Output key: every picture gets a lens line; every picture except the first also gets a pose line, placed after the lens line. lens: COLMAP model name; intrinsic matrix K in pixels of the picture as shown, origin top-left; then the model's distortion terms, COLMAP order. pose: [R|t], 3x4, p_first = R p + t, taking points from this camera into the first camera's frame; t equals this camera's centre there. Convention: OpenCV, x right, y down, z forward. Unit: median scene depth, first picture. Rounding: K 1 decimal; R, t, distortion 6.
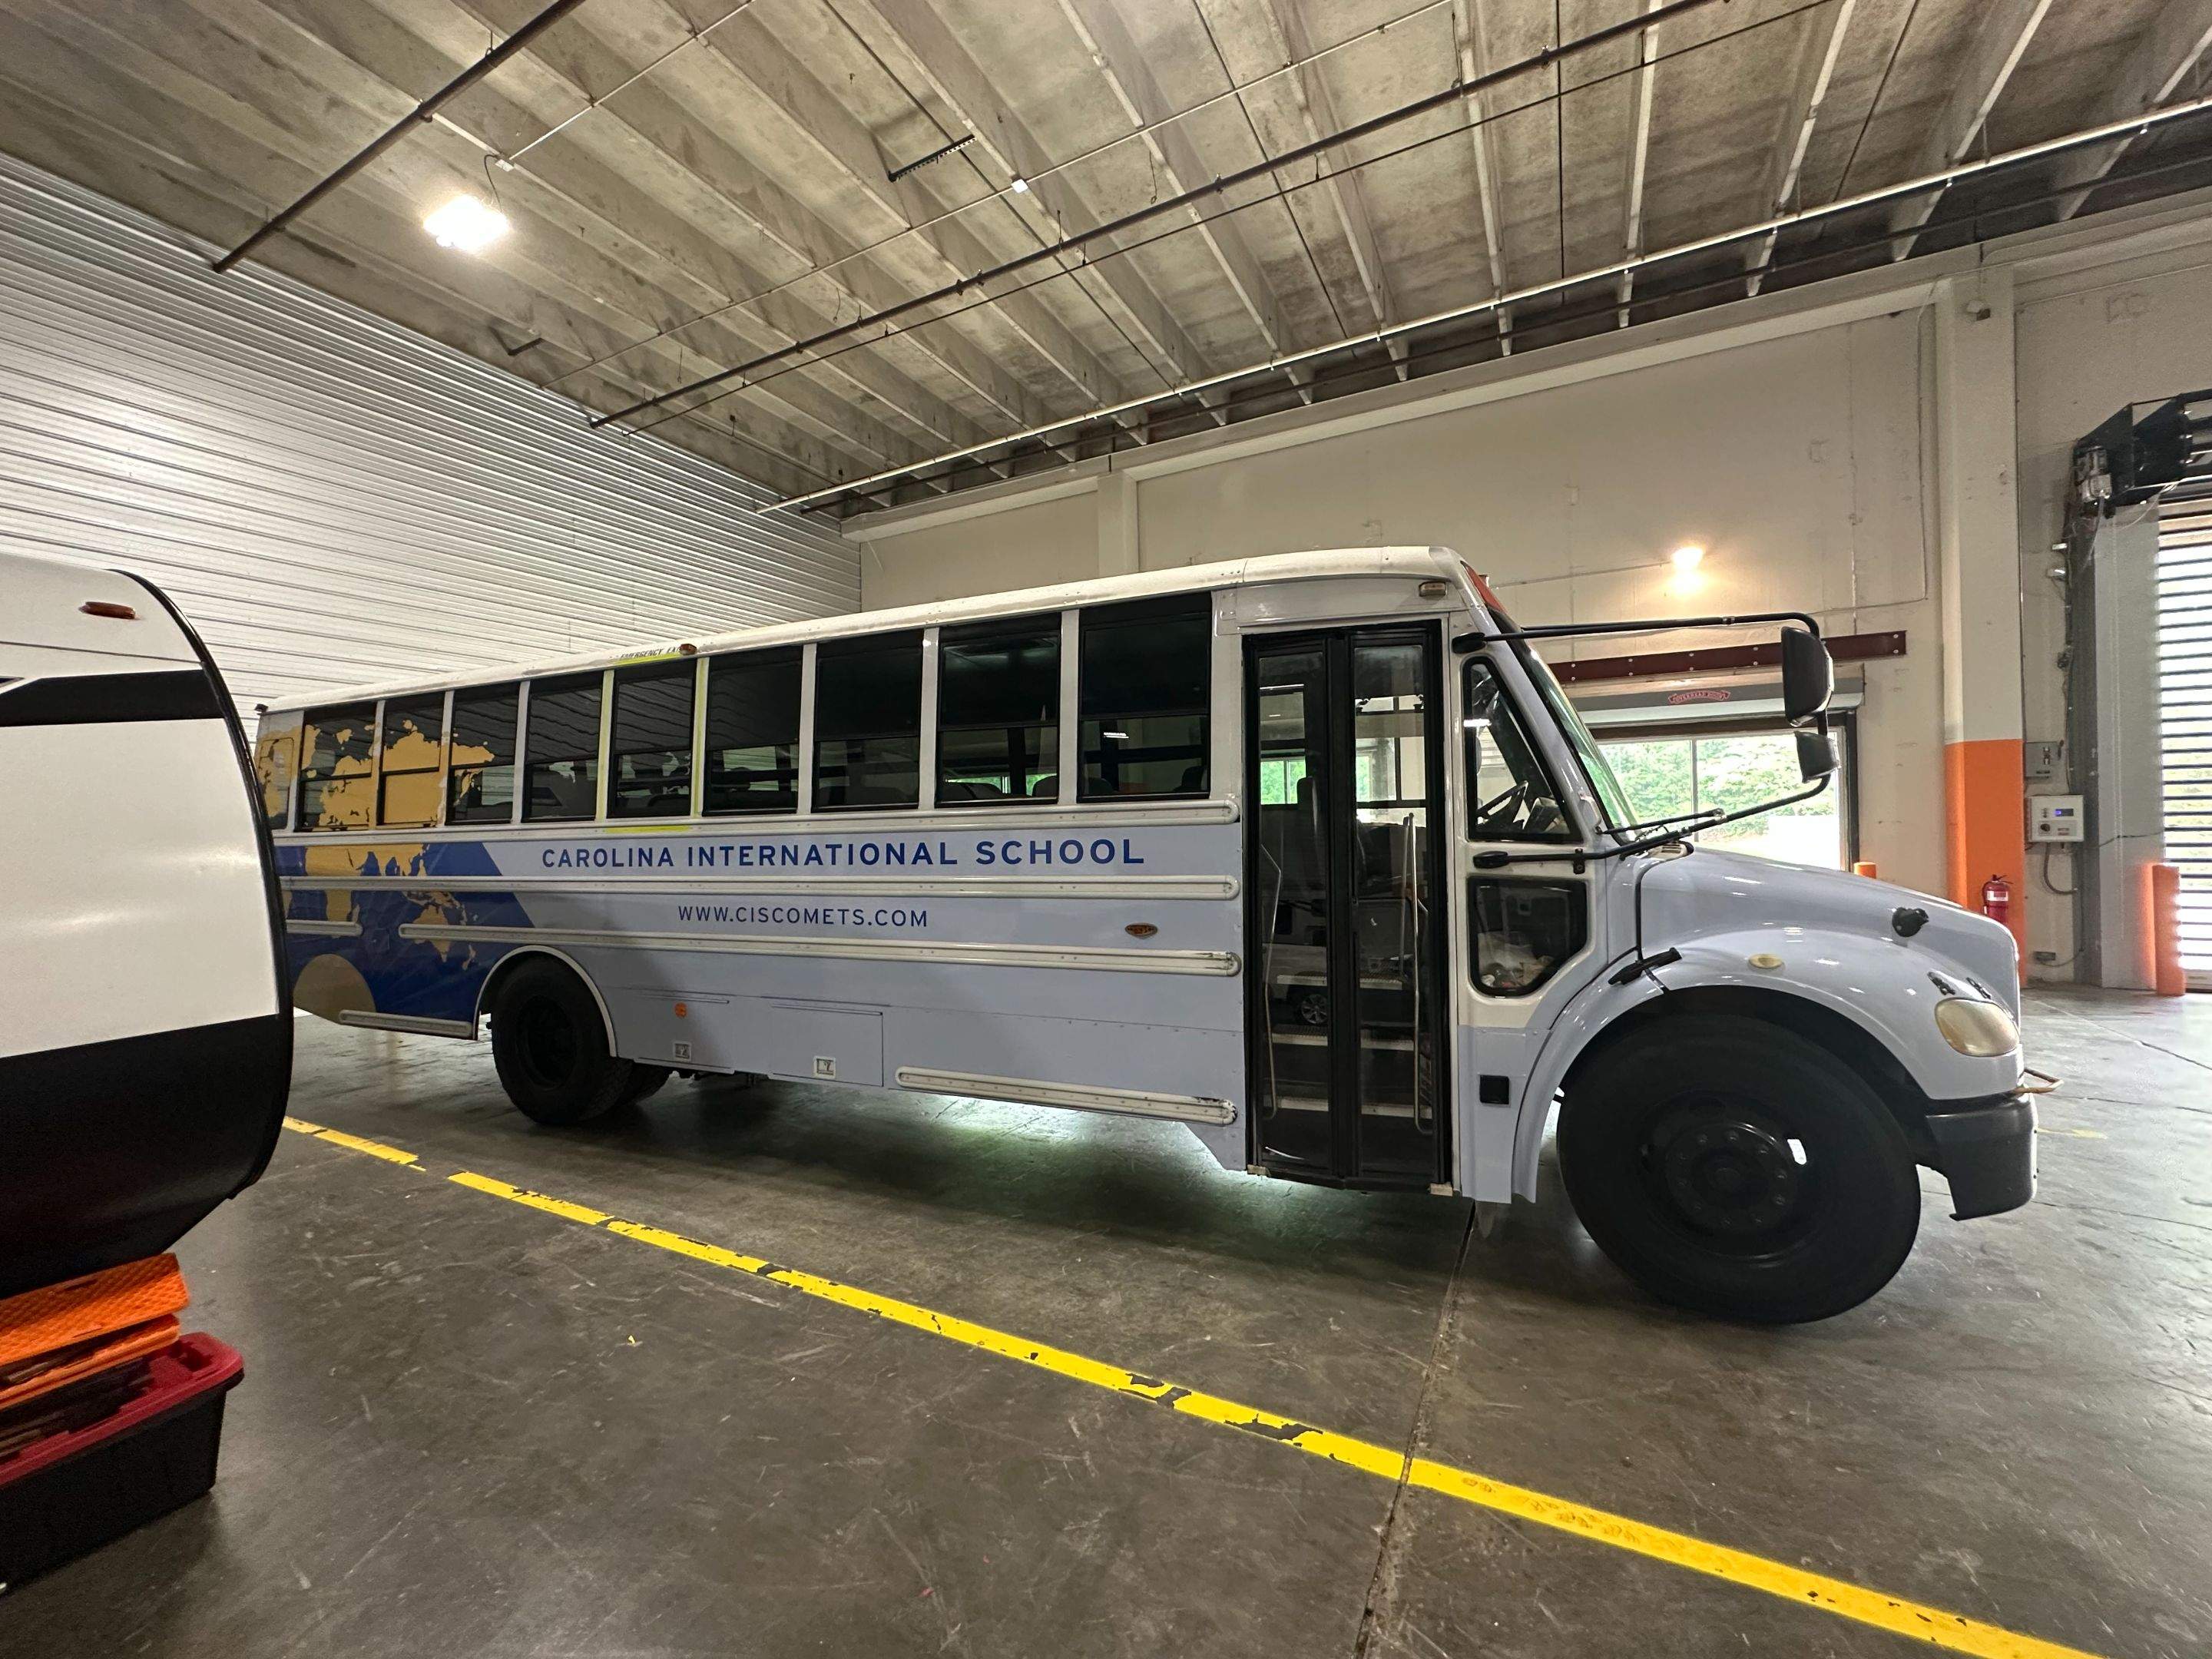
lens RADIAL K [[887.7, 0, 1112.9], [0, 887.7, 818.3], [0, 0, 1]] dist [-0.002364, 0.000466]
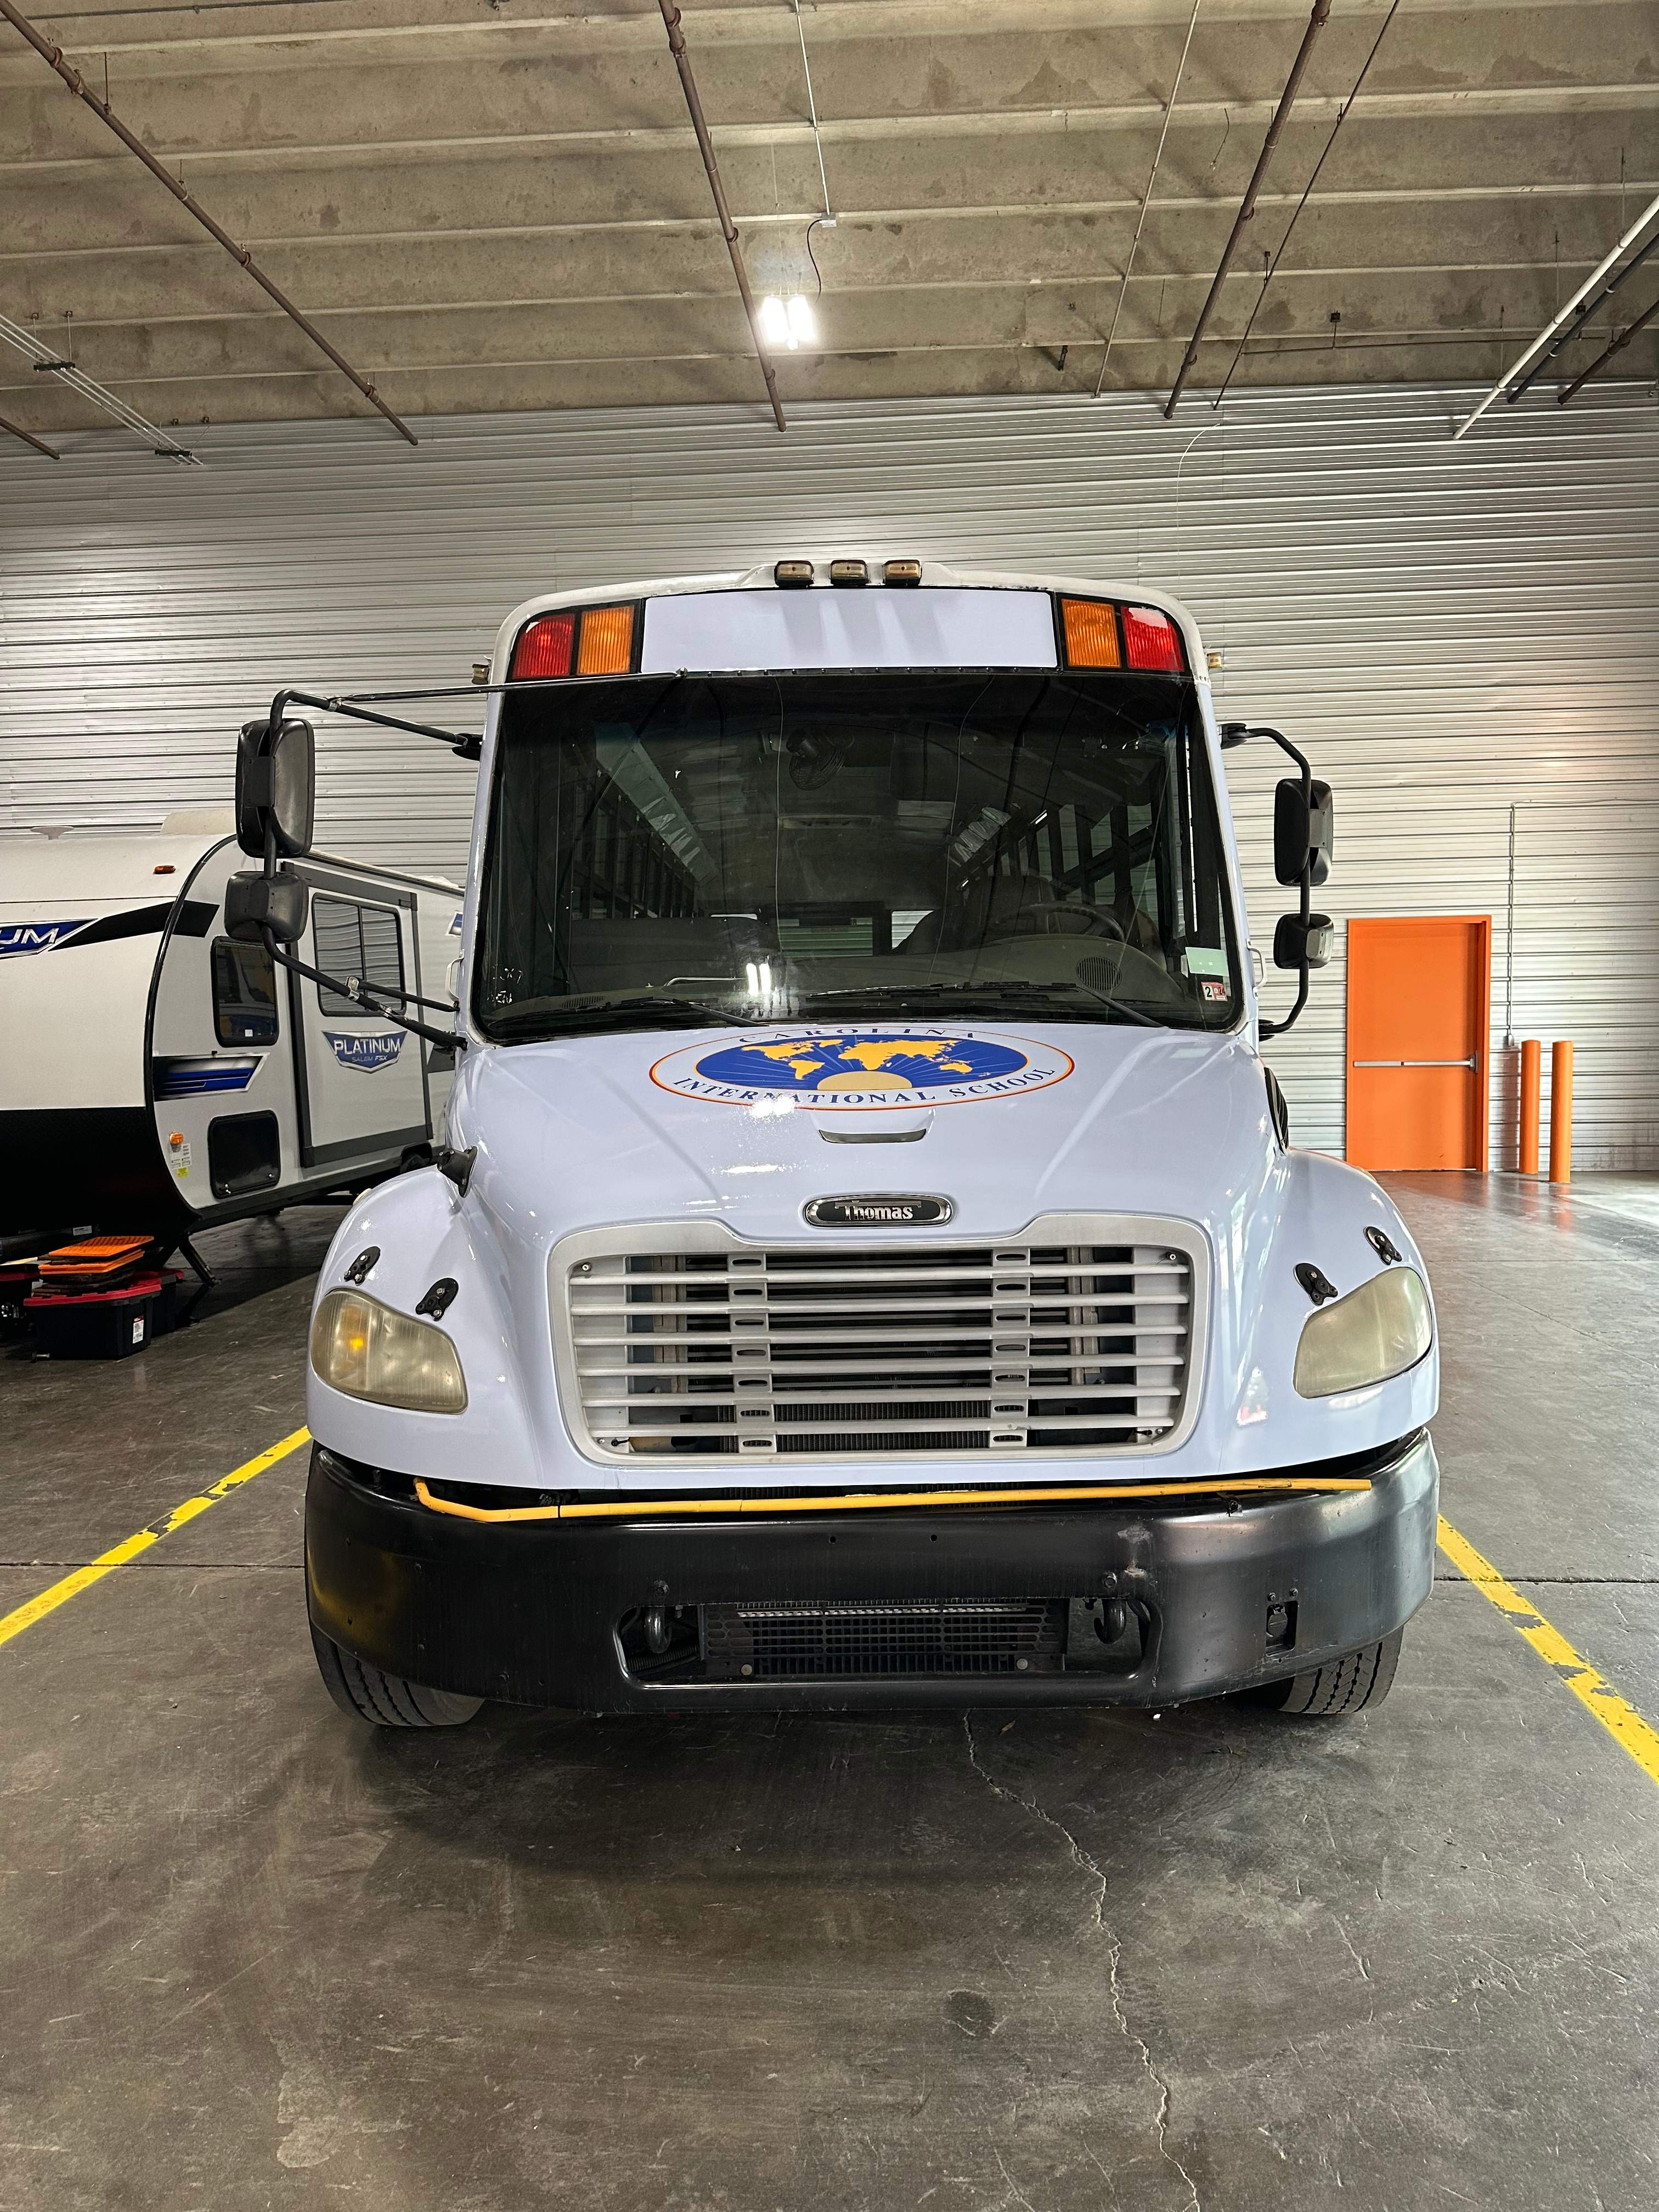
lens RADIAL K [[1561.6, 0, 823.1], [0, 1561.6, 1120.4], [0, 0, 1]] dist [0.005170, -0.018525]
pose [[0.392986, 0.072746, -0.916662, 1.142858], [0.027251, 0.995507, 0.090686, 0.002662], [0.919140, -0.060619, 0.389238, 0.503896]]
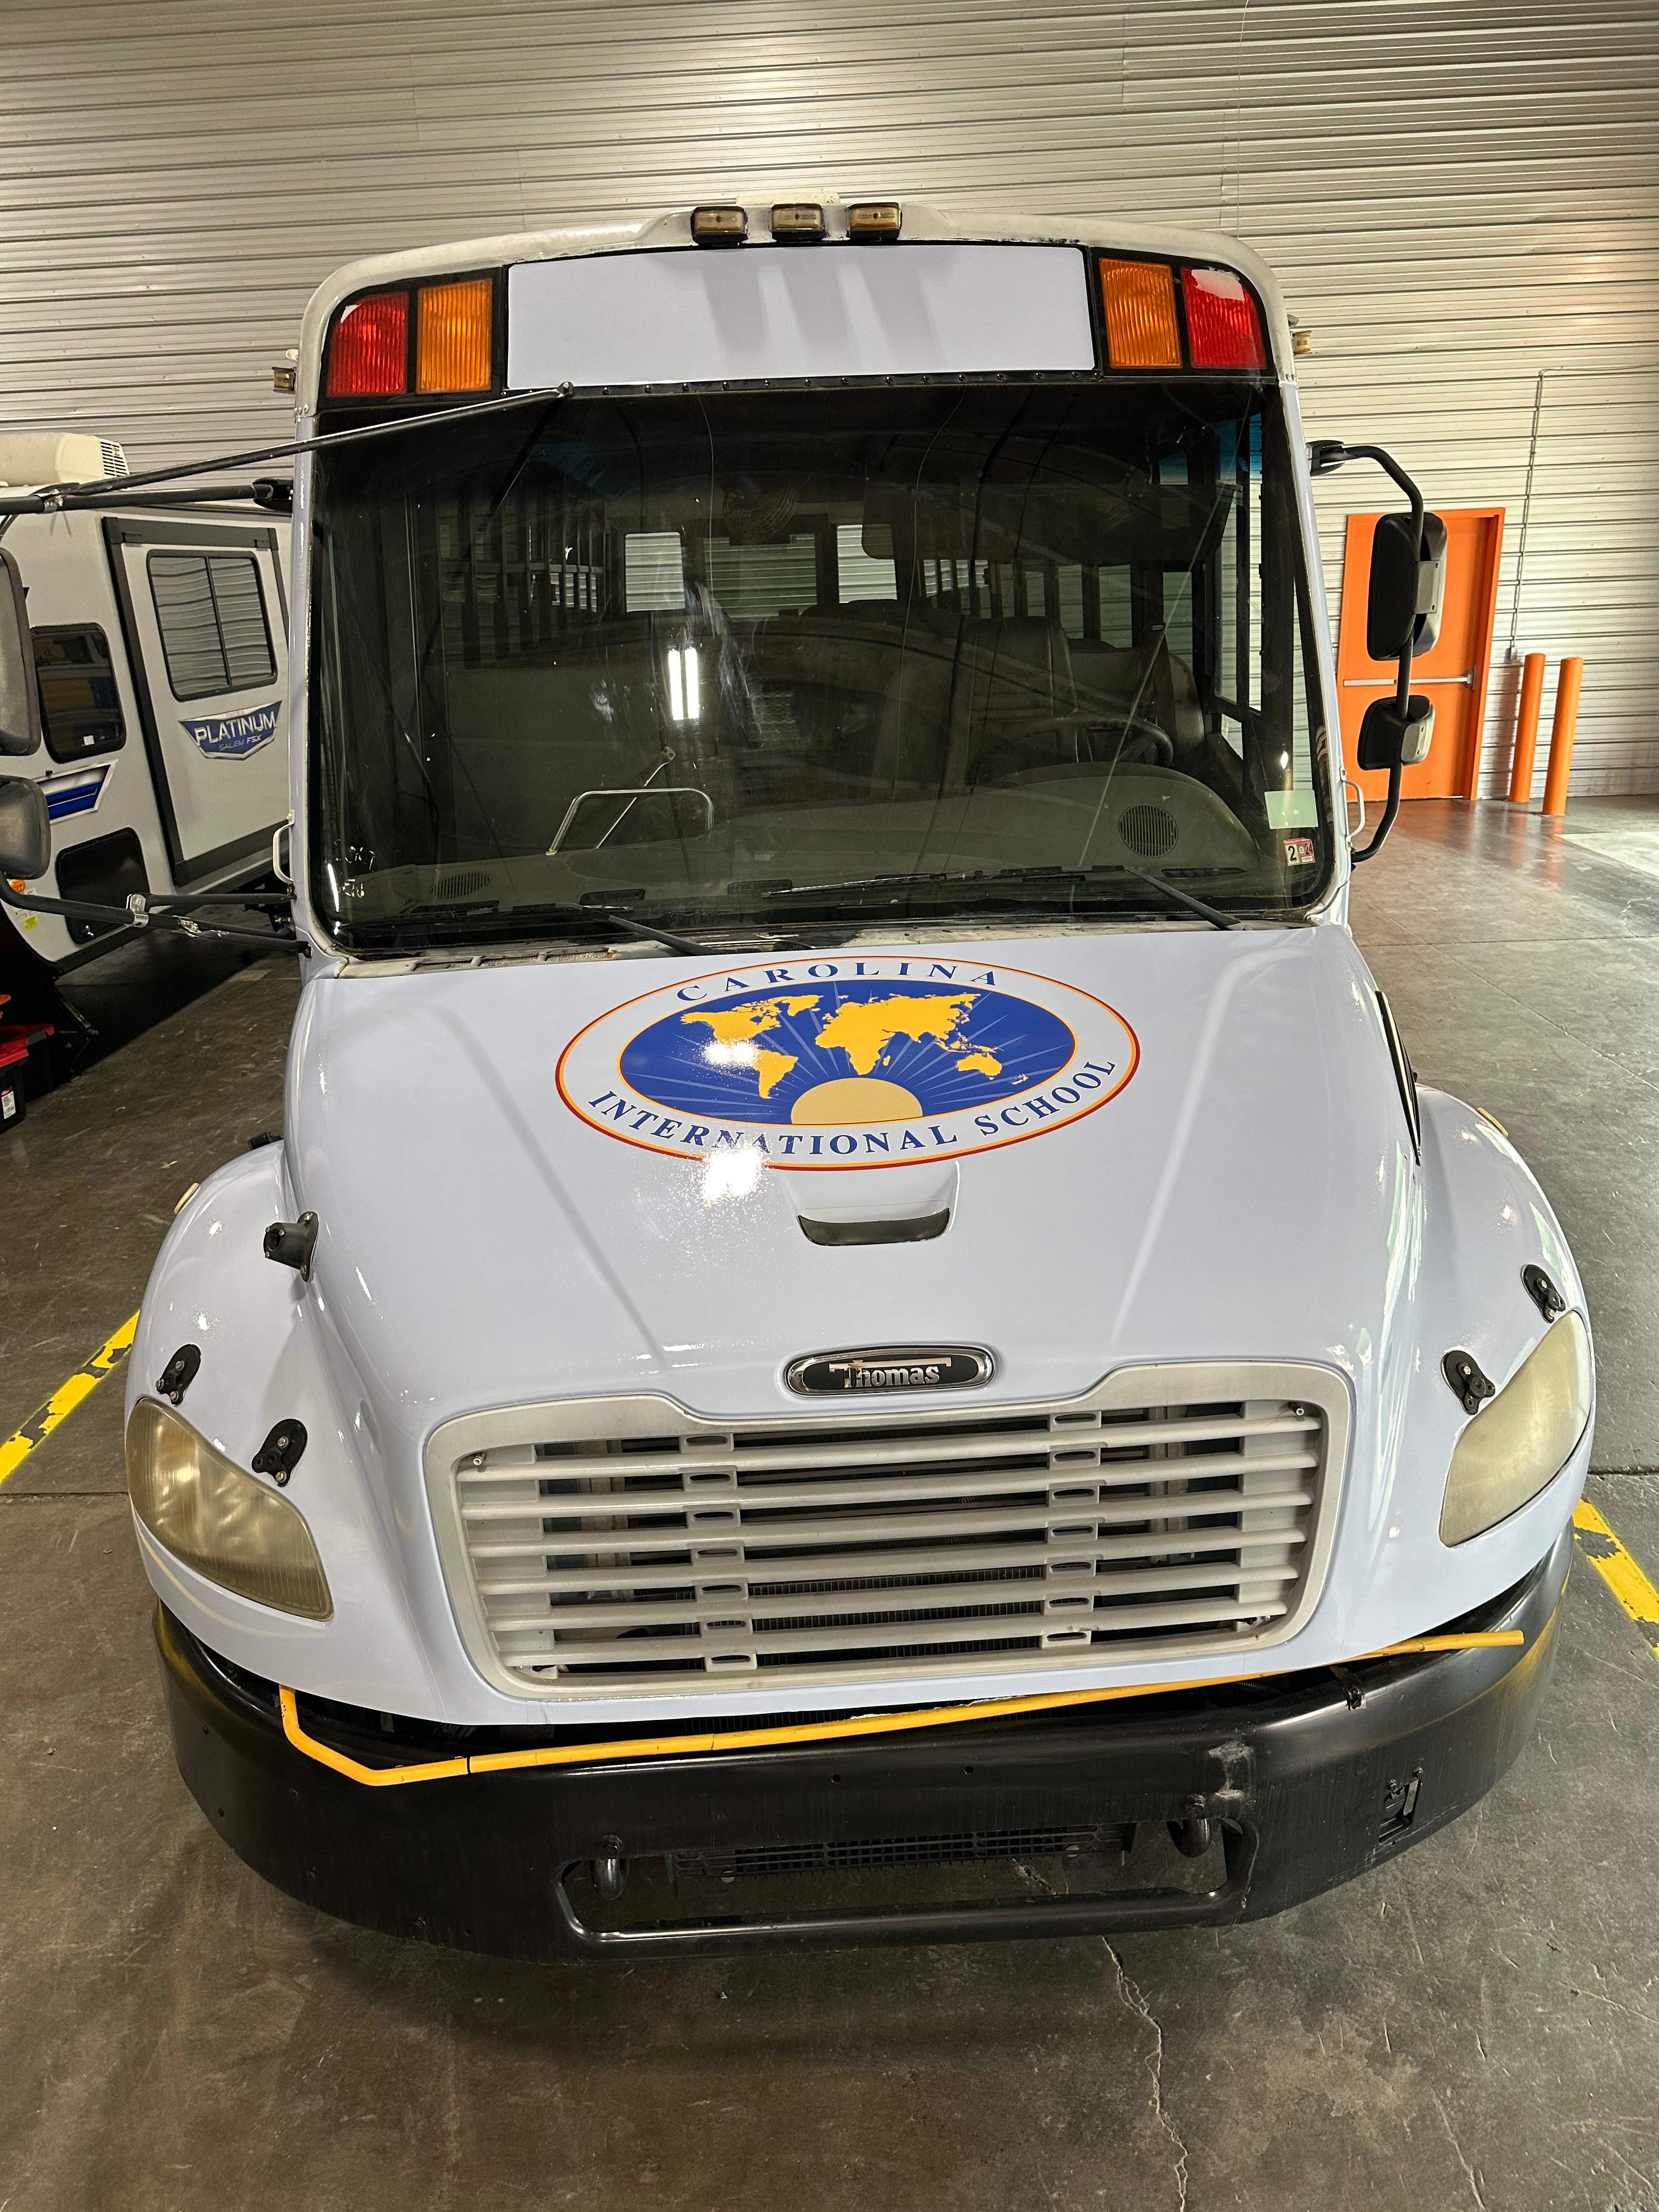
lens RADIAL K [[1561.6, 0, 823.1], [0, 1561.6, 1123.6], [0, 0, 1]] dist [0.005170, -0.018525]
pose [[0.431788, 0.303657, -0.849324, 0.960234], [0.047536, 0.932658, 0.357617, -0.107129], [0.900722, -0.194788, 0.388276, 0.577180]]
